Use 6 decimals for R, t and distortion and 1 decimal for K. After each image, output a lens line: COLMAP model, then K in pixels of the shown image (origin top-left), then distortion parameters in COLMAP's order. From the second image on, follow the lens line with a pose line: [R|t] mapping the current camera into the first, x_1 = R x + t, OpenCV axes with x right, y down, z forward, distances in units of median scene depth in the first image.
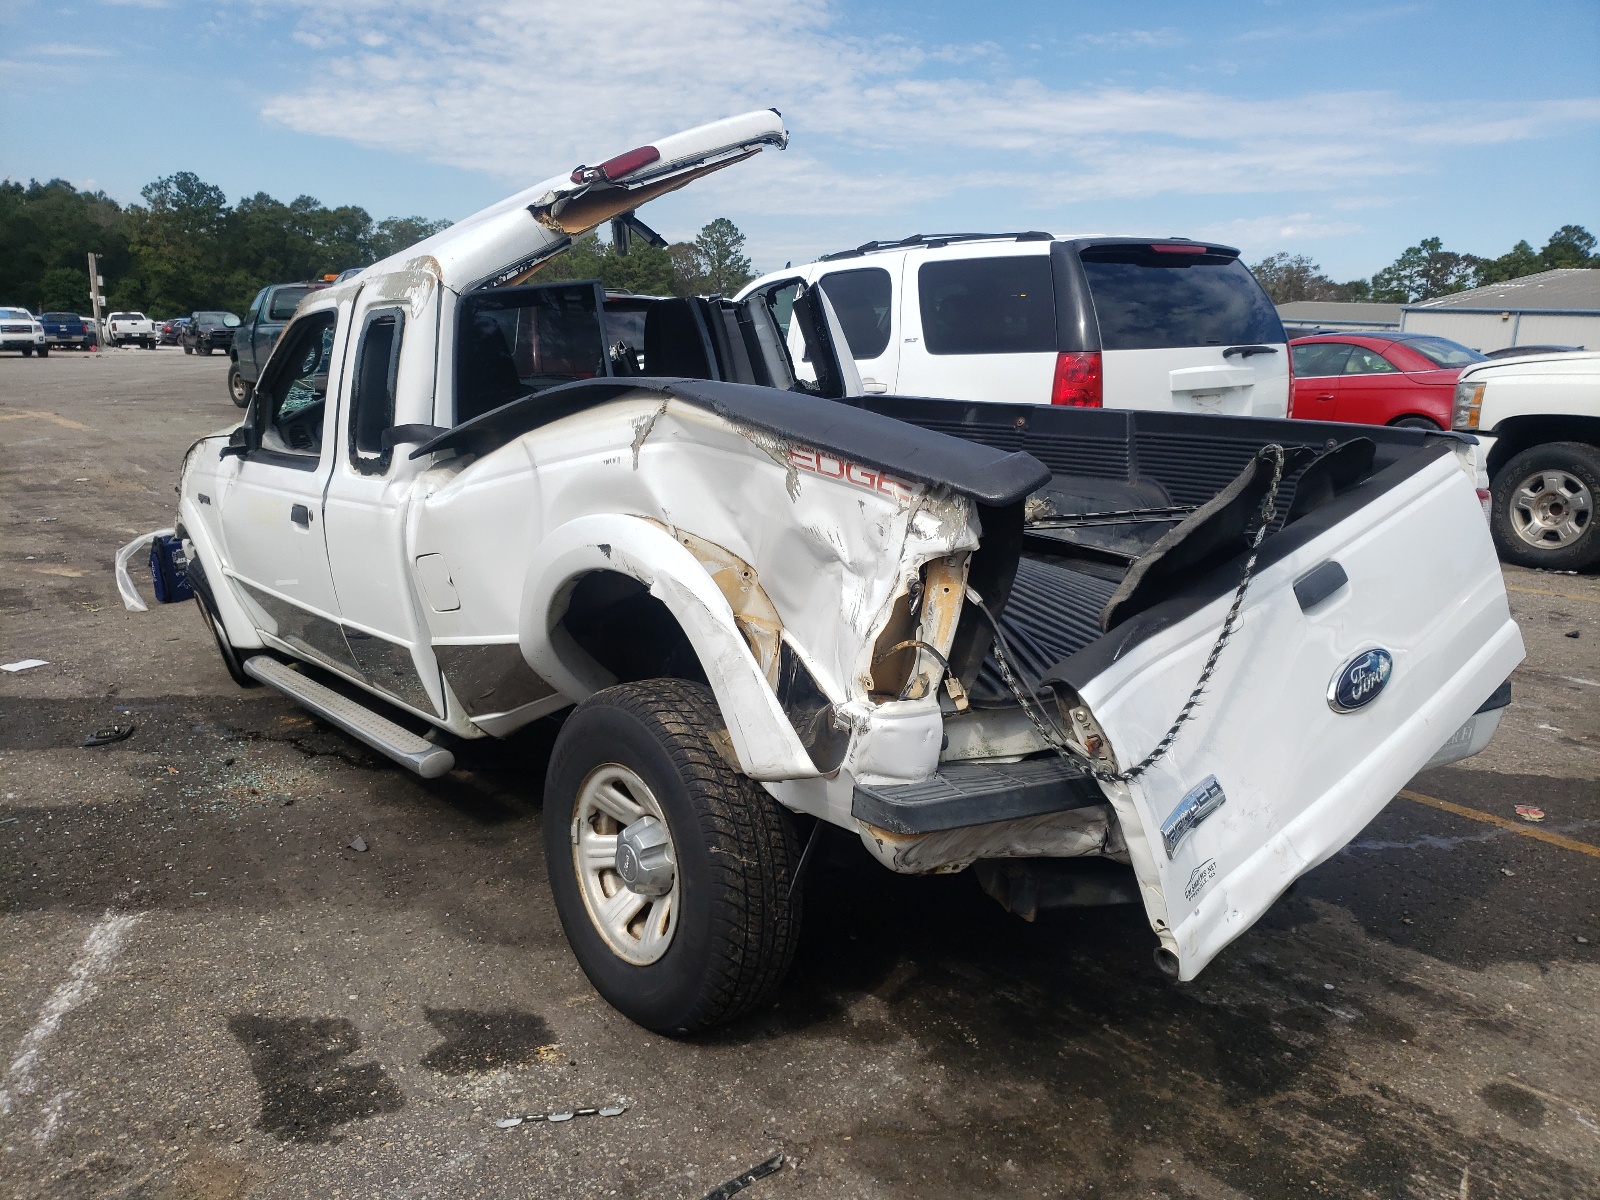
lens RADIAL K [[1247.5, 0, 799.2], [0, 1247.5, 603.8], [0, 0, 1]] dist [0.017914, -0.003763]
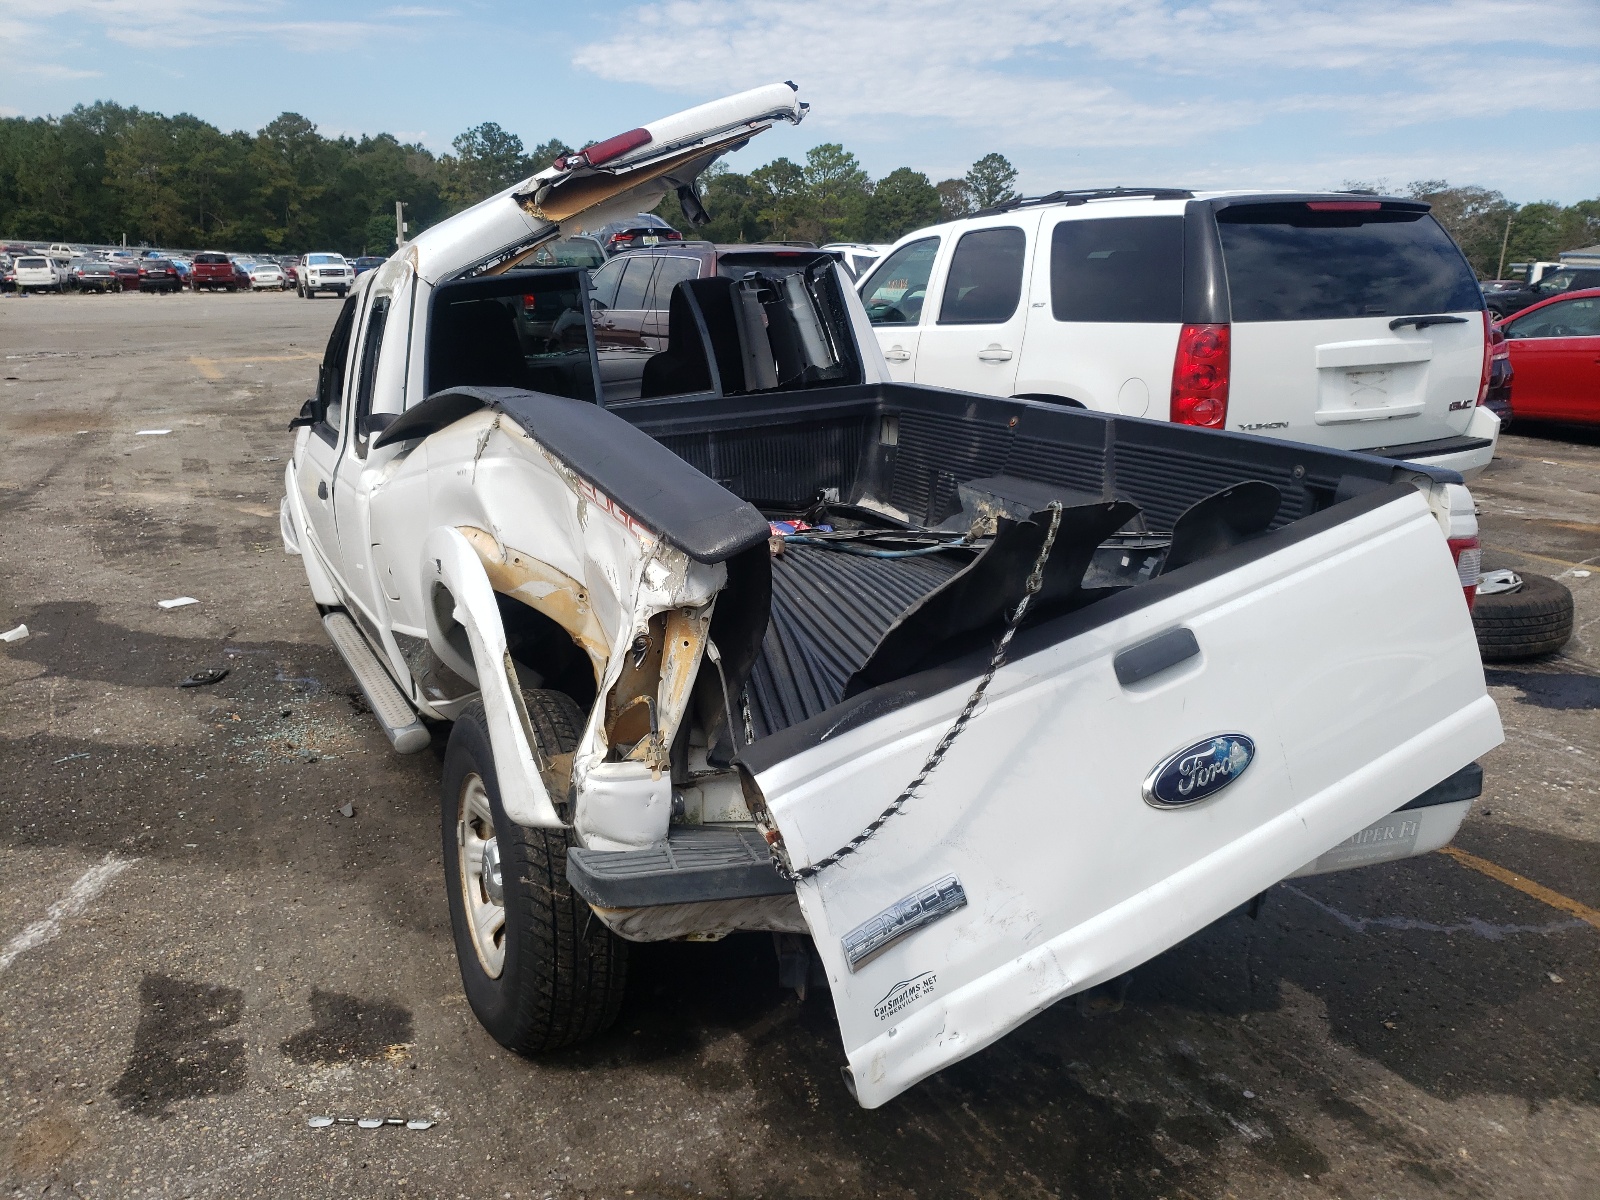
lens RADIAL K [[1247.5, 0, 770.9], [0, 1247.5, 583.2], [0, 0, 1]] dist [0.017914, -0.003763]
pose [[0.972835, 0.055118, -0.224840, 0.281539], [-0.048099, 0.998173, 0.036577, -0.067925], [0.226446, -0.024769, 0.973709, 0.083695]]
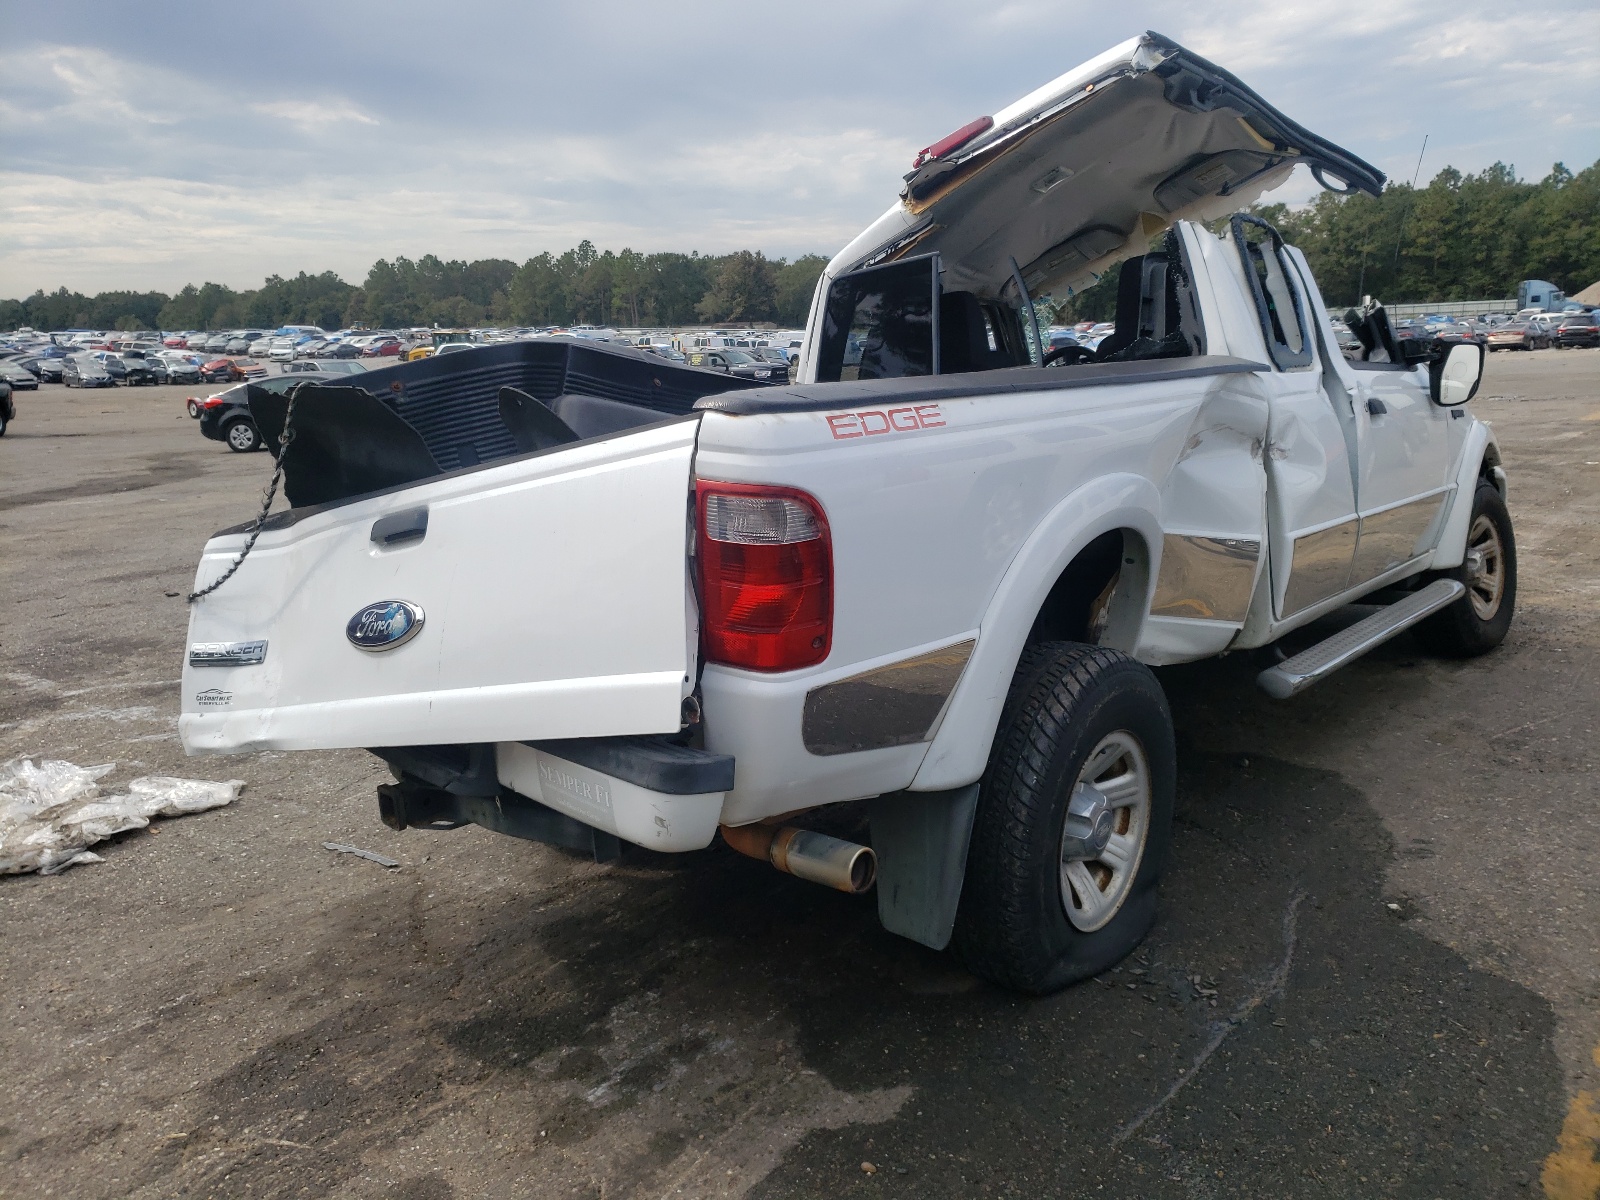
lens RADIAL K [[1247.5, 0, 798.7], [0, 1247.5, 591.5], [0, 0, 1]] dist [0.017914, -0.003763]
pose [[0.191039, 0.171178, -0.966541, 1.180364], [-0.177381, 0.974486, 0.137525, -0.128843], [0.965422, 0.145173, 0.216528, 0.889309]]
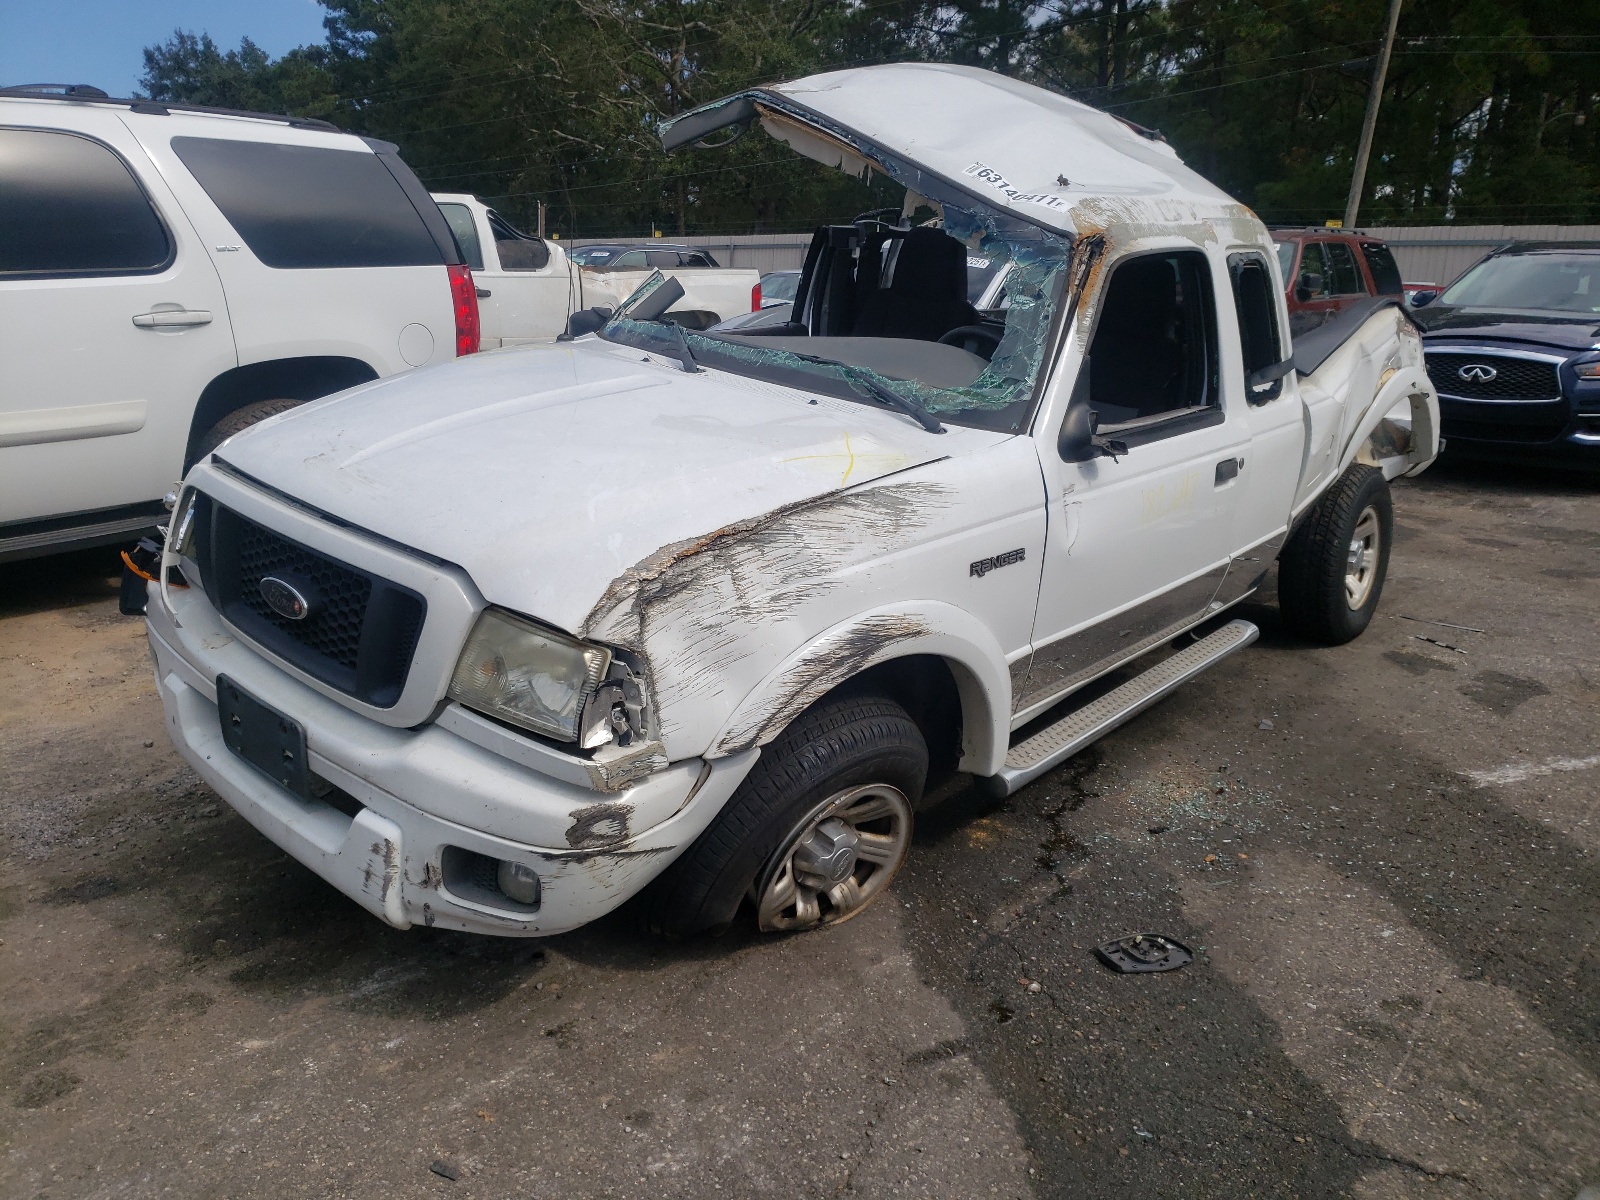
lens RADIAL K [[1247.5, 0, 764.7], [0, 1247.5, 604.1], [0, 0, 1]] dist [0.017914, -0.003763]
pose [[-0.157708, -0.276154, 0.948086, -1.742635], [0.186638, 0.934461, 0.303231, -0.451490], [-0.969688, 0.224771, -0.095832, 1.989568]]
